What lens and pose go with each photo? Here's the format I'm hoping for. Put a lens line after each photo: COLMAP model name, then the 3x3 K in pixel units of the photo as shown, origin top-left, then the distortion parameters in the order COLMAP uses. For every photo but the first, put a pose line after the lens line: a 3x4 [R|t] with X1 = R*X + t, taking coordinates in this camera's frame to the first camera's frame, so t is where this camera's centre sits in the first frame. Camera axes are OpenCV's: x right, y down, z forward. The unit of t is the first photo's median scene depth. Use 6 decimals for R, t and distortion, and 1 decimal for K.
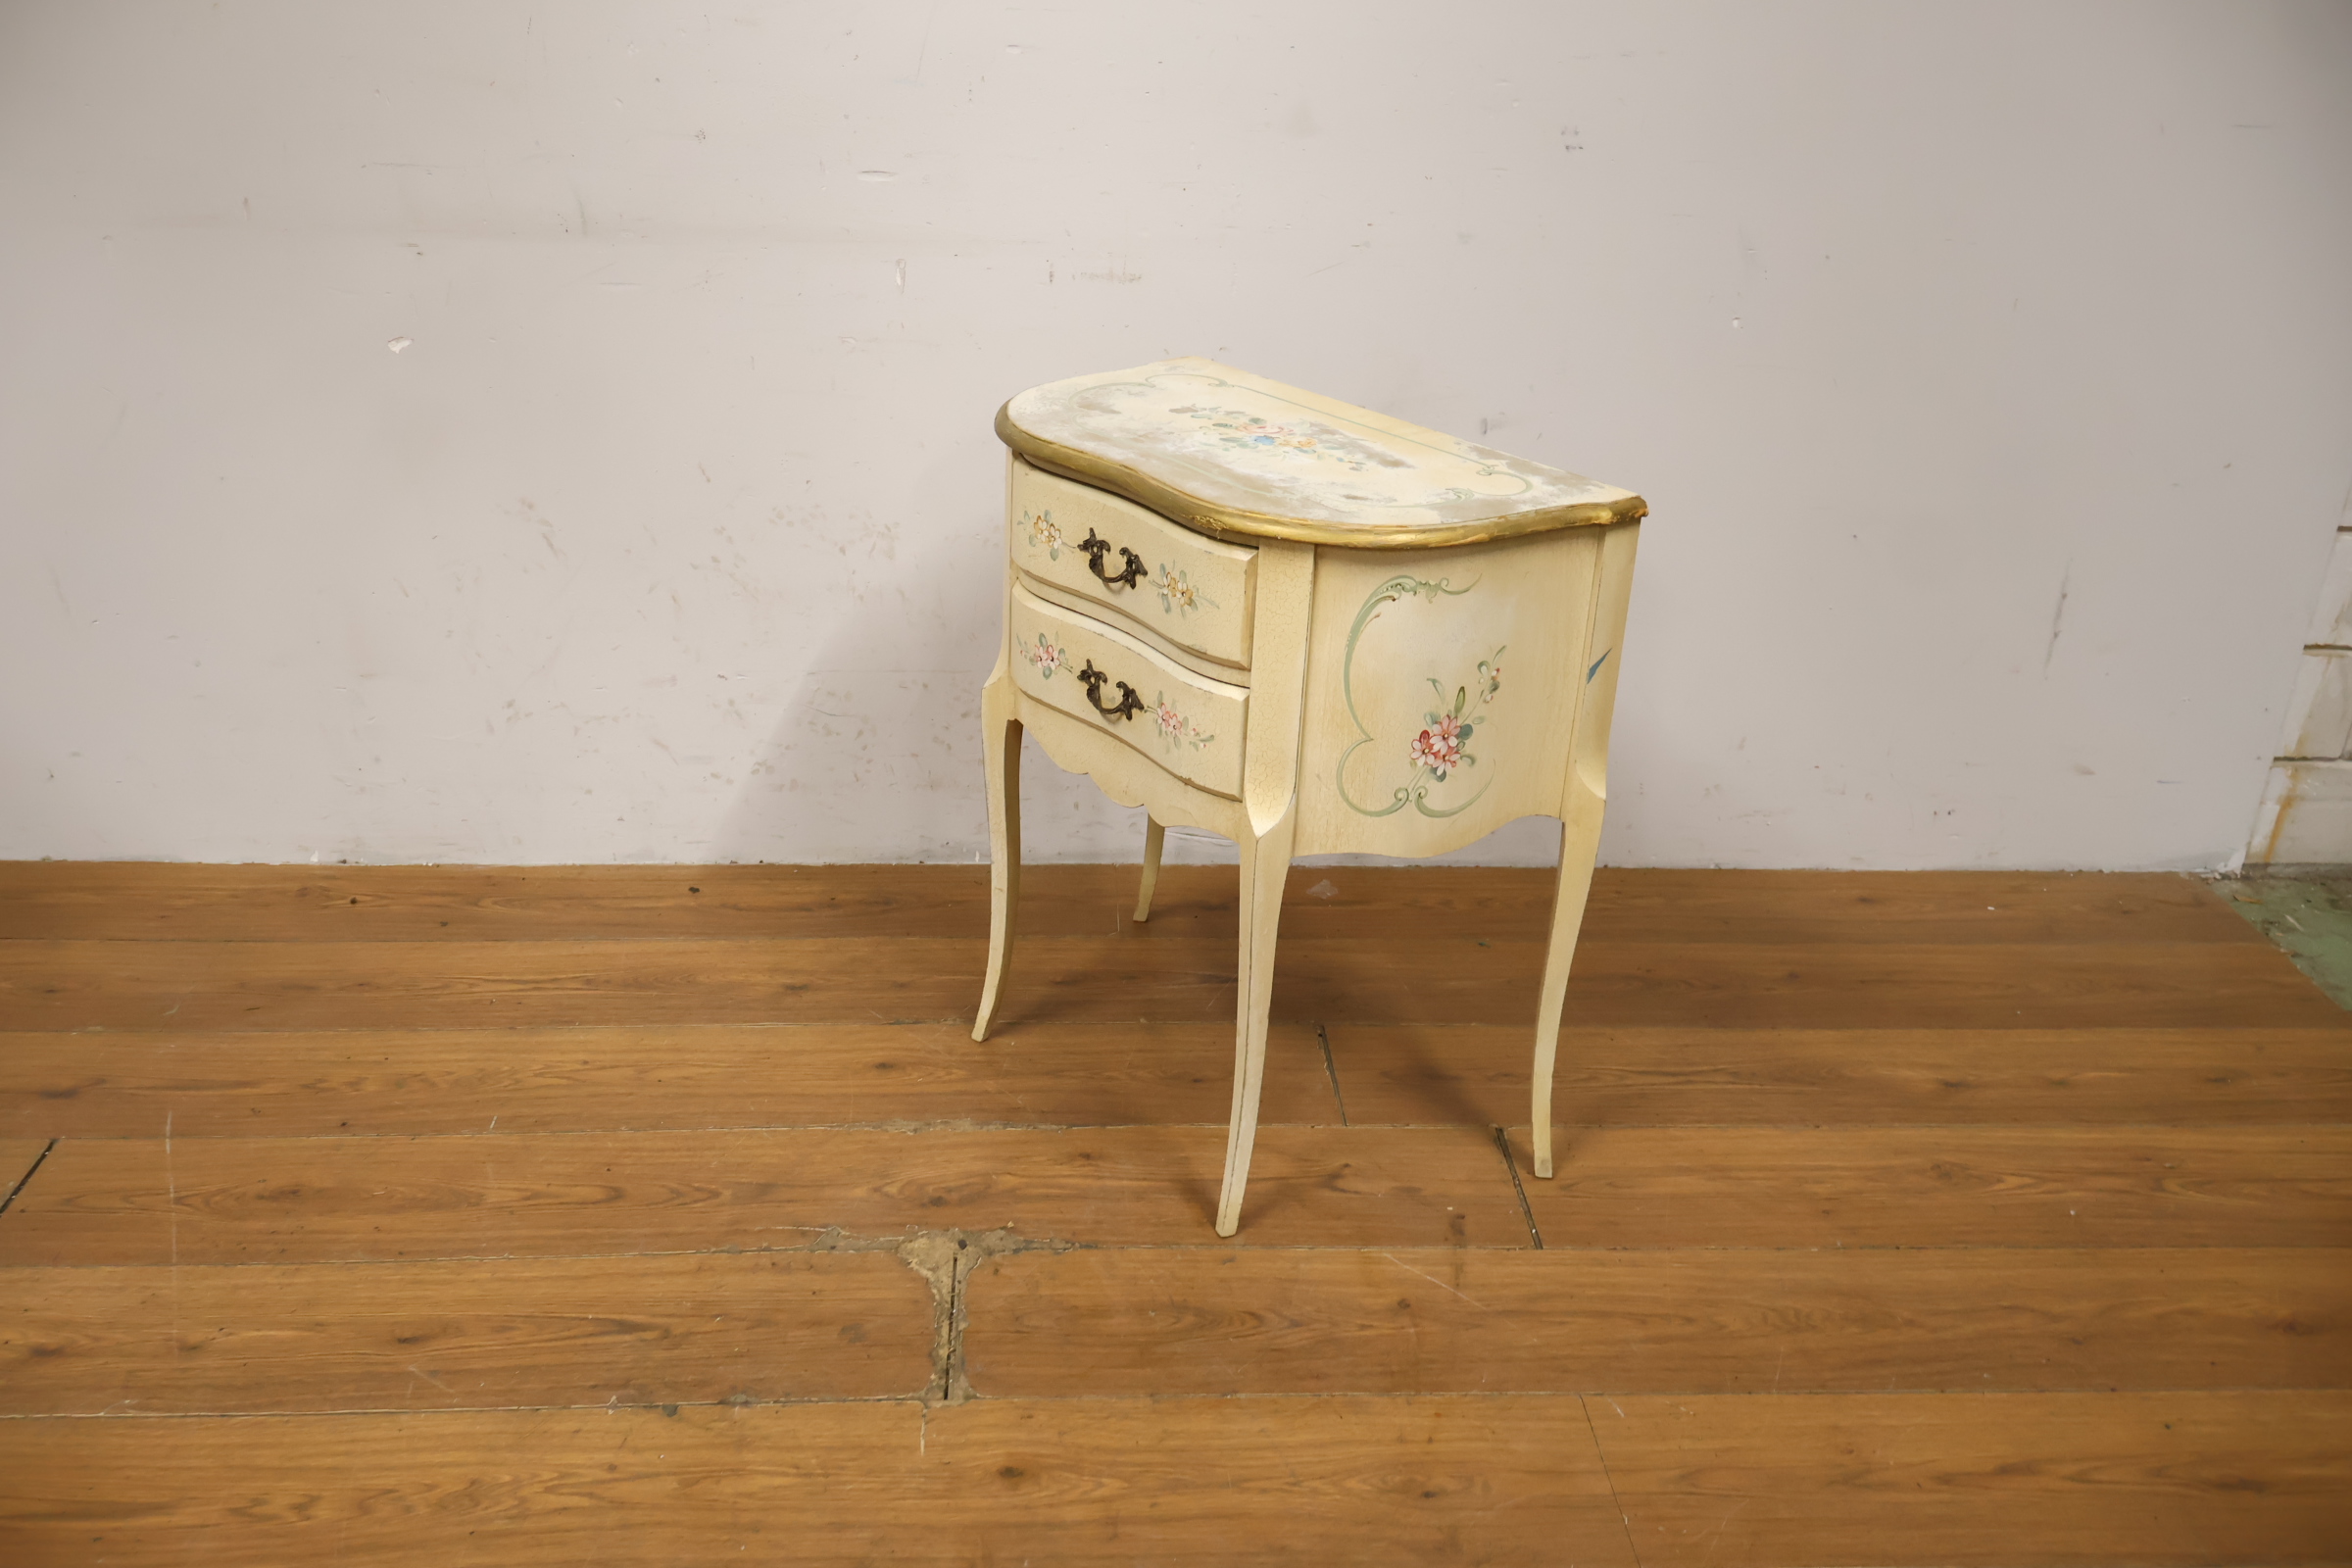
lens RADIAL K [[2012.9, 0, 1173.6], [0, 2012.9, 775.5], [0, 0, 1]] dist [-0.001190, 0.002169]
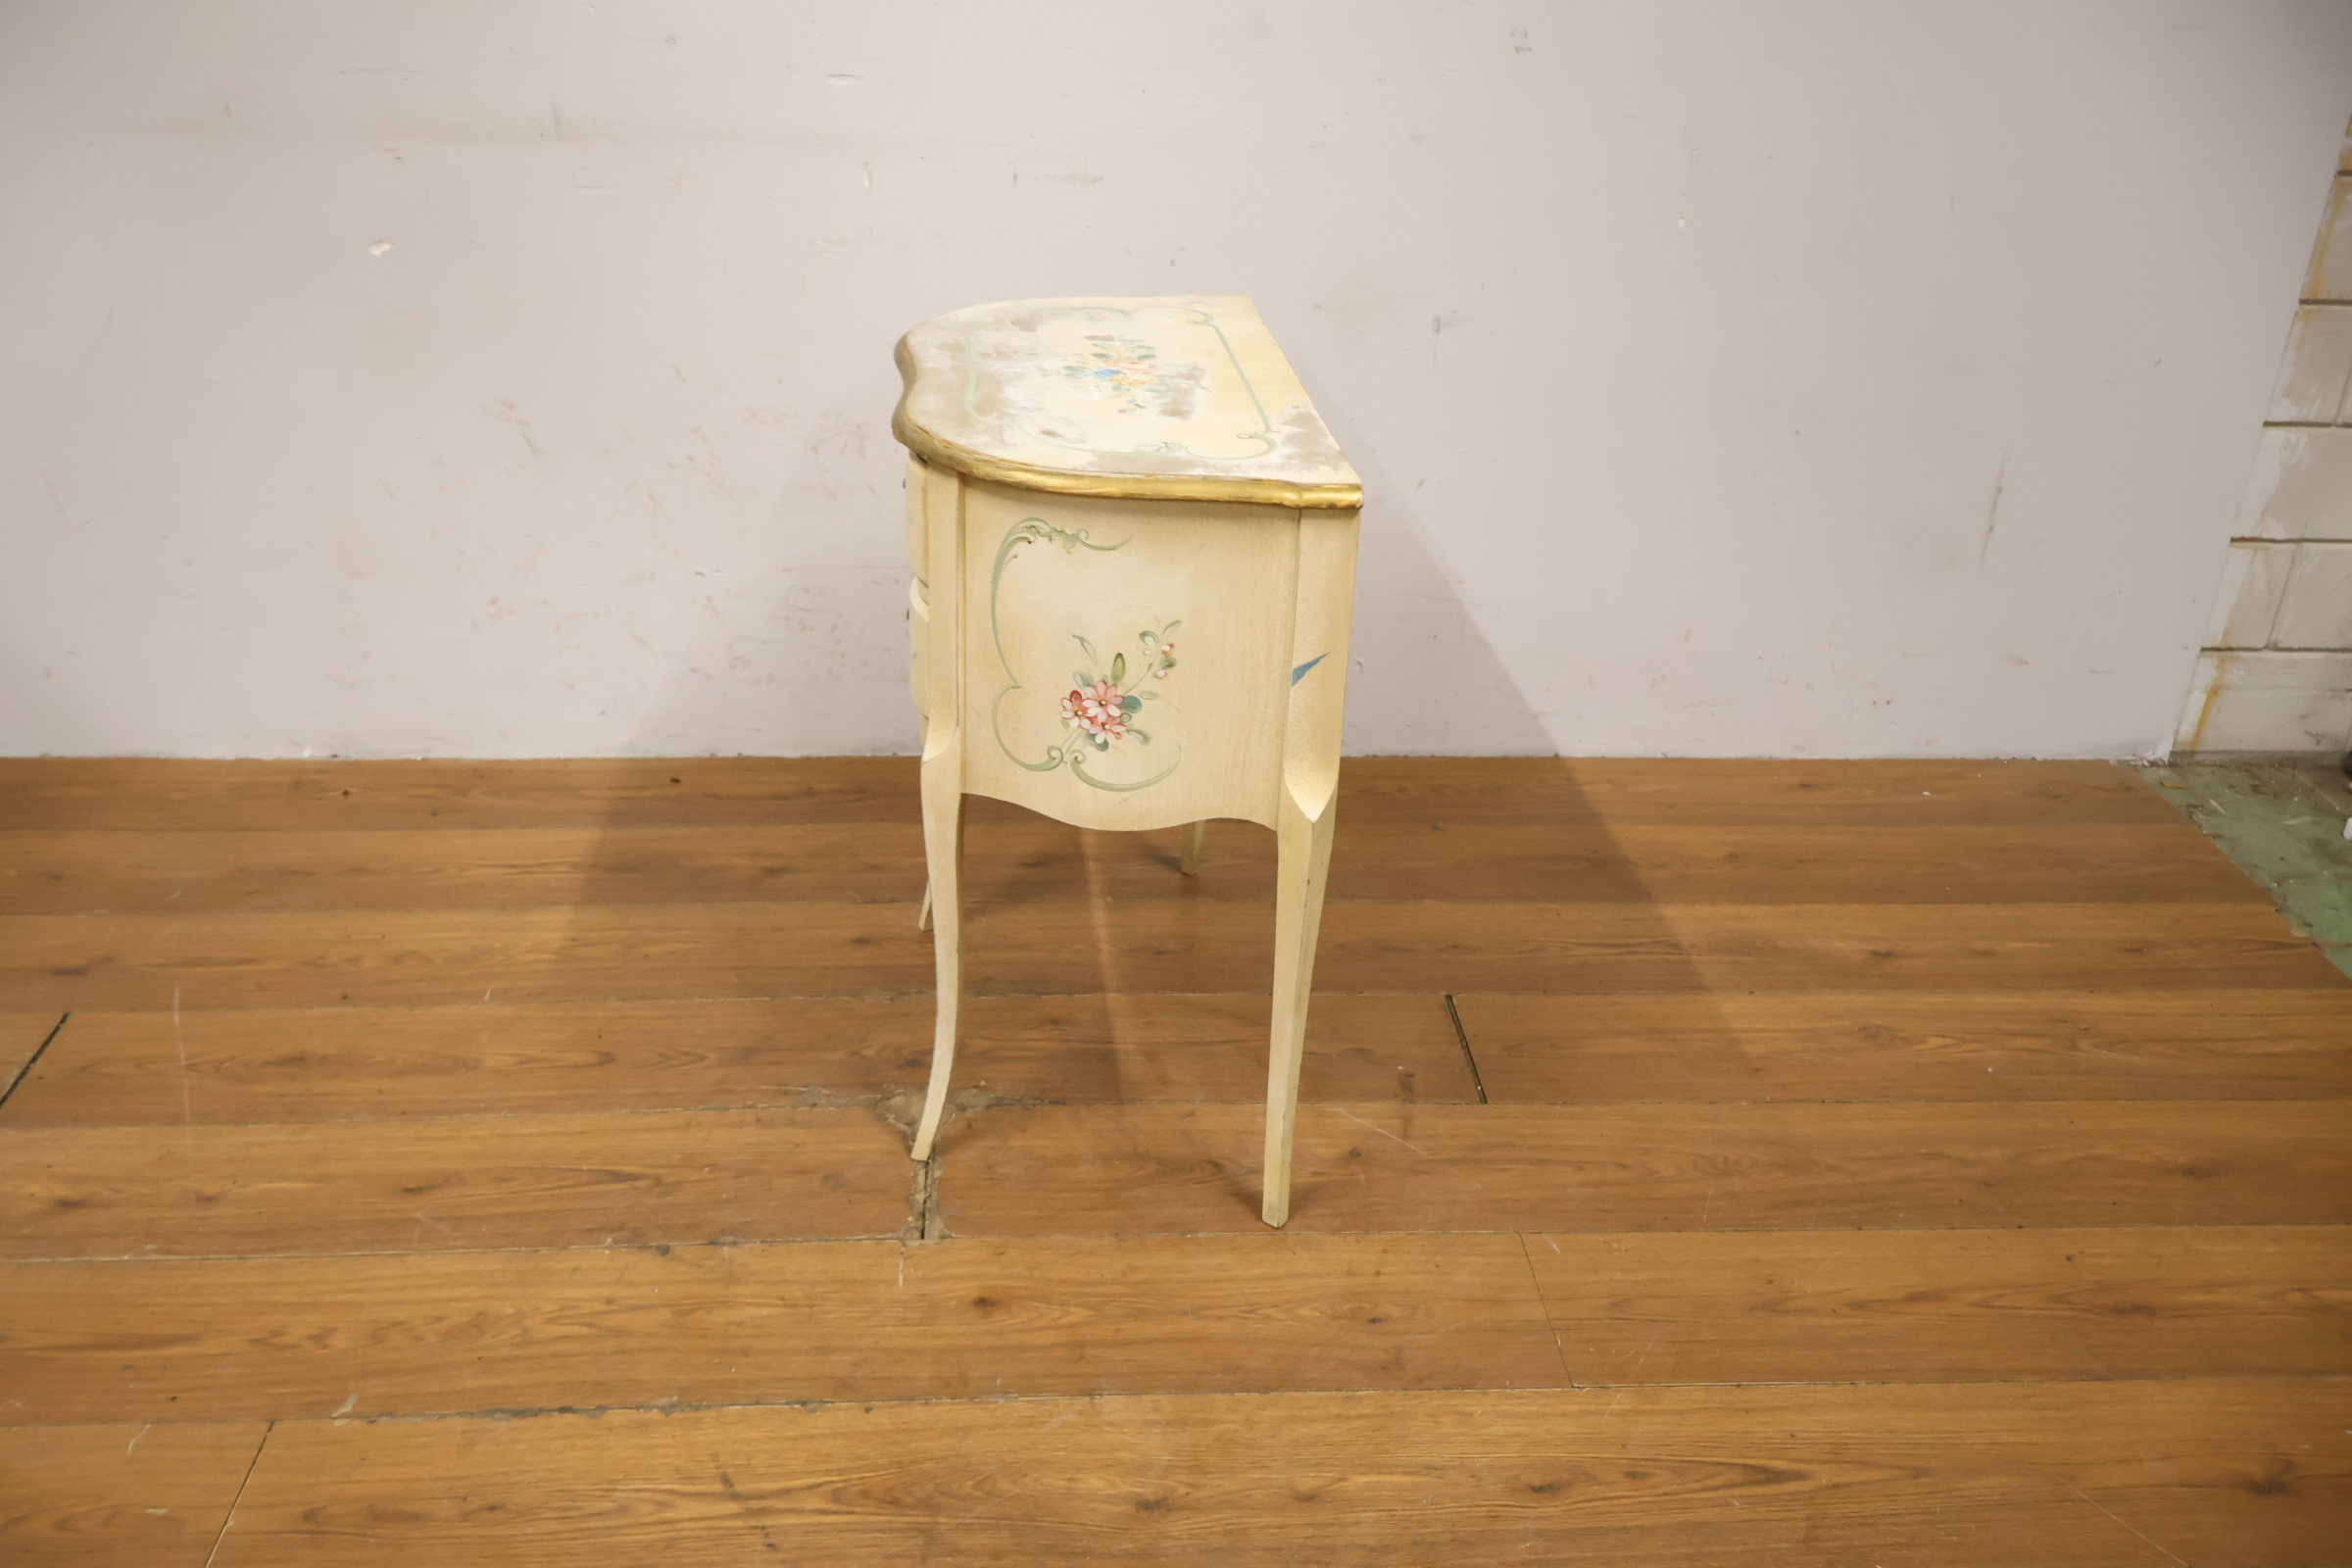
lens RADIAL K [[2012.9, 0, 1159.7], [0, 2012.9, 787.5], [0, 0, 1]] dist [-0.001190, 0.002169]
pose [[0.999969, -0.005185, 0.005966, 0.005964], [0.004942, 0.999186, 0.040047, 0.025088], [-0.006169, -0.040017, 0.999180, -0.044652]]
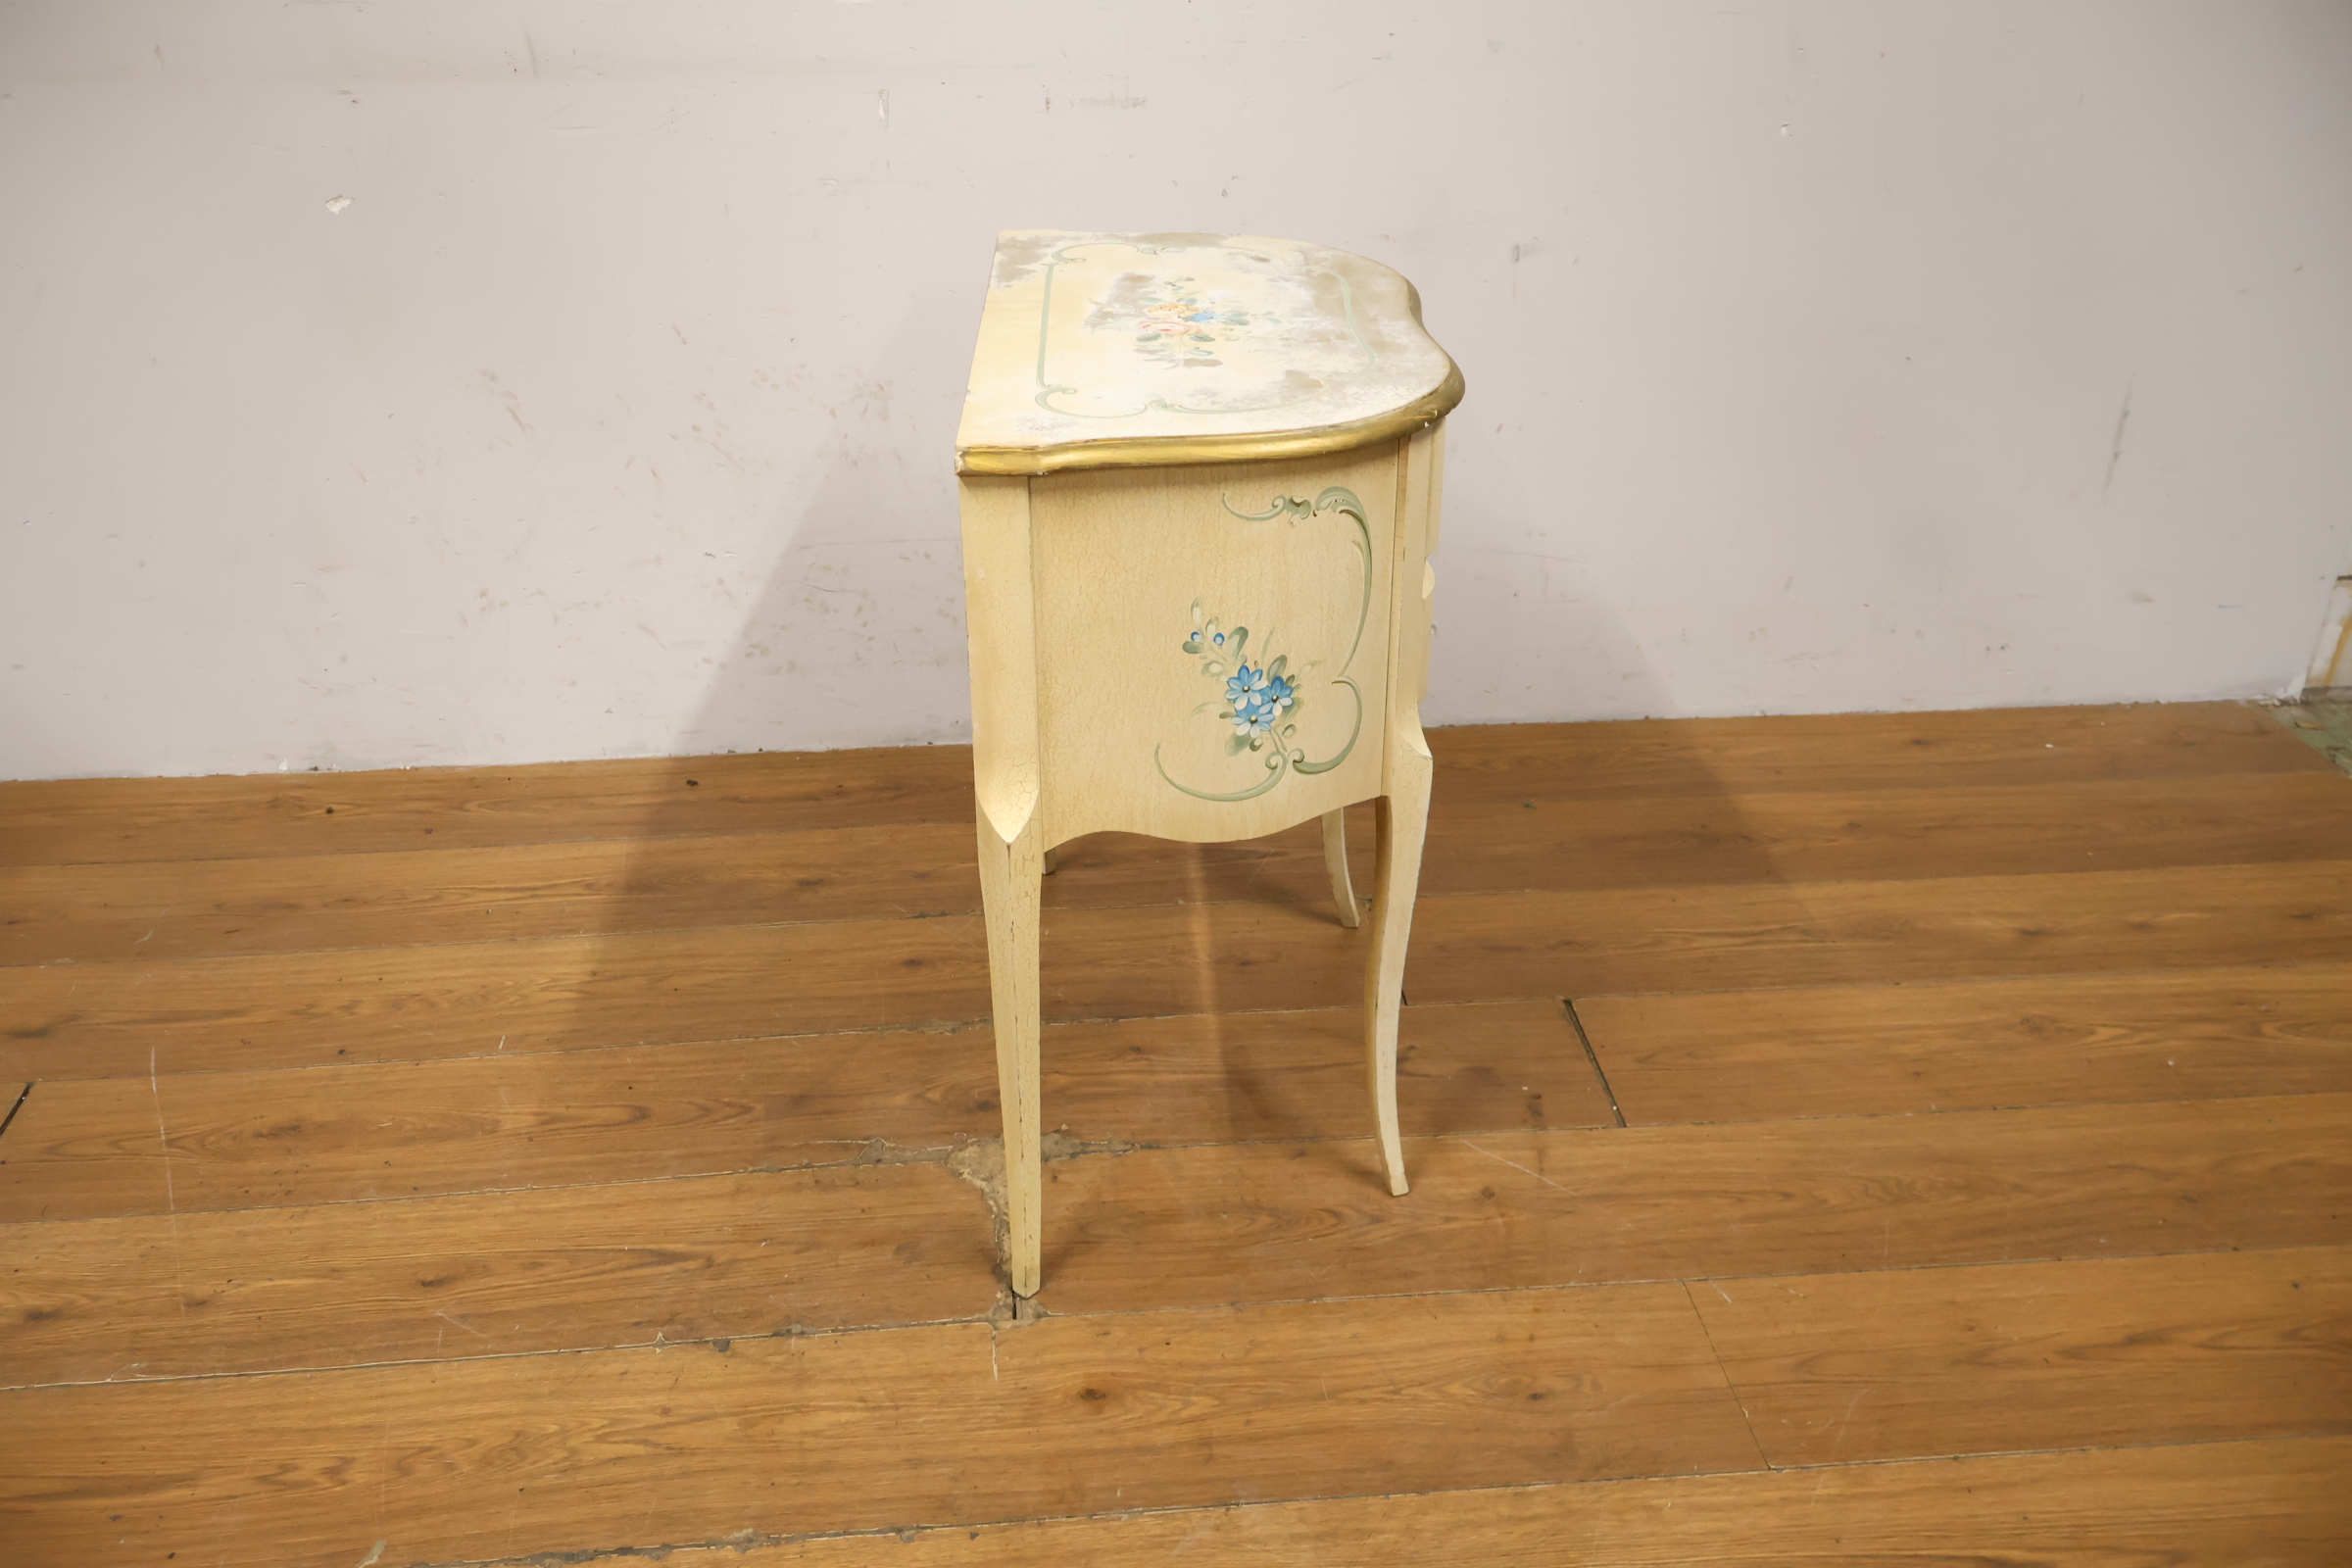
lens RADIAL K [[2012.9, 0, 1175.8], [0, 2012.9, 784.5], [0, 0, 1]] dist [-0.001190, 0.002169]
pose [[0.998878, -0.041833, 0.022192, -0.041117], [0.040076, 0.996422, 0.074416, -0.004653], [-0.025226, -0.073443, 0.996980, 0.067802]]
